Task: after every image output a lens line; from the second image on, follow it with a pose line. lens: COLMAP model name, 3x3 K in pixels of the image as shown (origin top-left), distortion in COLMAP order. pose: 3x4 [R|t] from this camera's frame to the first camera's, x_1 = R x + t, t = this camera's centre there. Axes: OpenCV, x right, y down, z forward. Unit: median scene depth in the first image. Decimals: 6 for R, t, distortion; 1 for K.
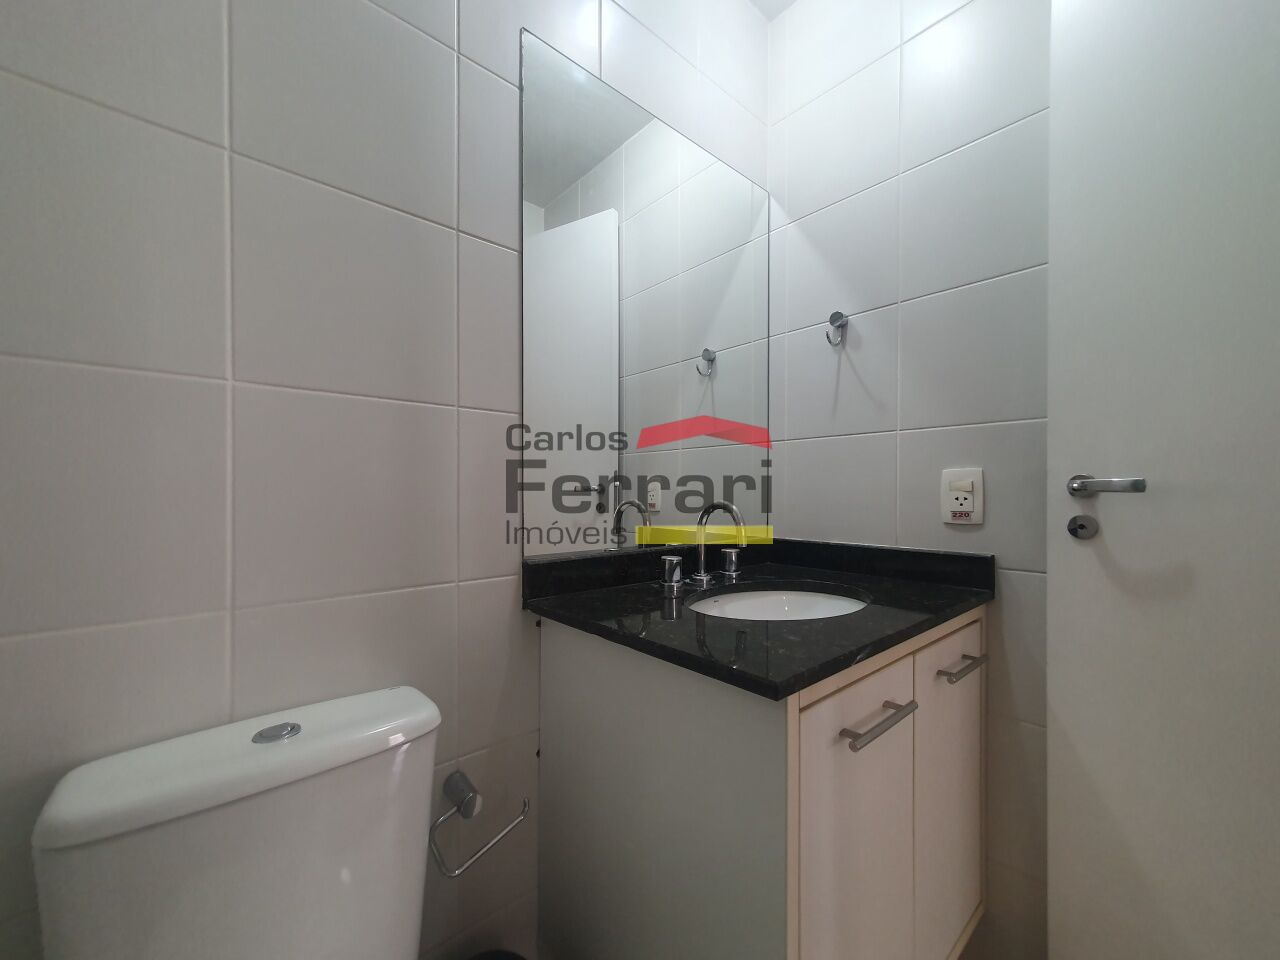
lens RADIAL K [[509.2, 0, 641.4], [0, 509.2, 486.8], [0, 0, 1]] dist [0.015070, 0.000711]
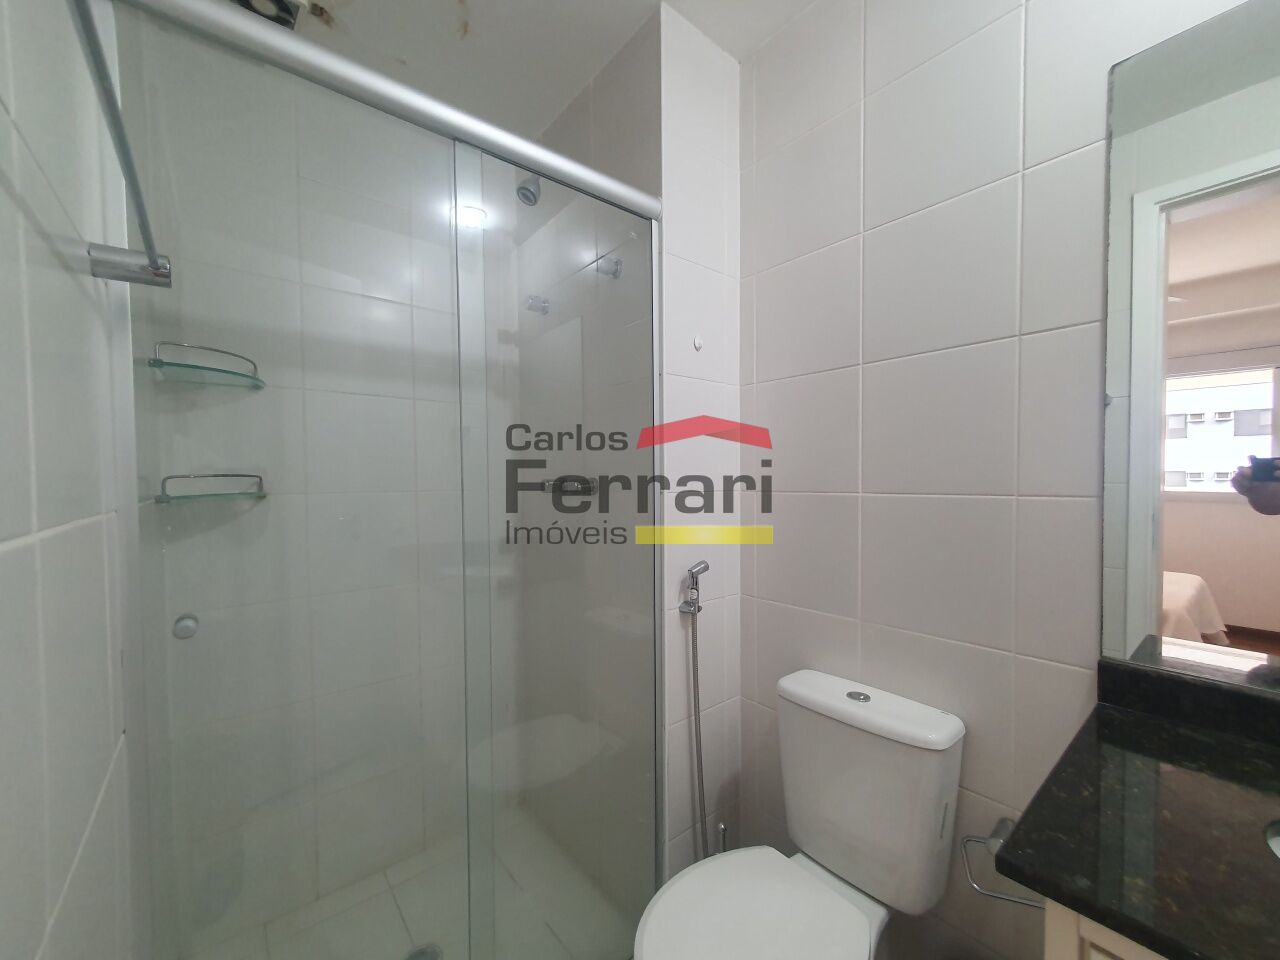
lens RADIAL K [[509.2, 0, 643.1], [0, 509.2, 482.4], [0, 0, 1]] dist [0.015070, 0.000711]
pose [[-0.038421, 0.006467, -0.999241, 0.881524], [0.012446, 0.999905, 0.005992, -0.230181], [0.999184, -0.012206, -0.038497, 0.269198]]
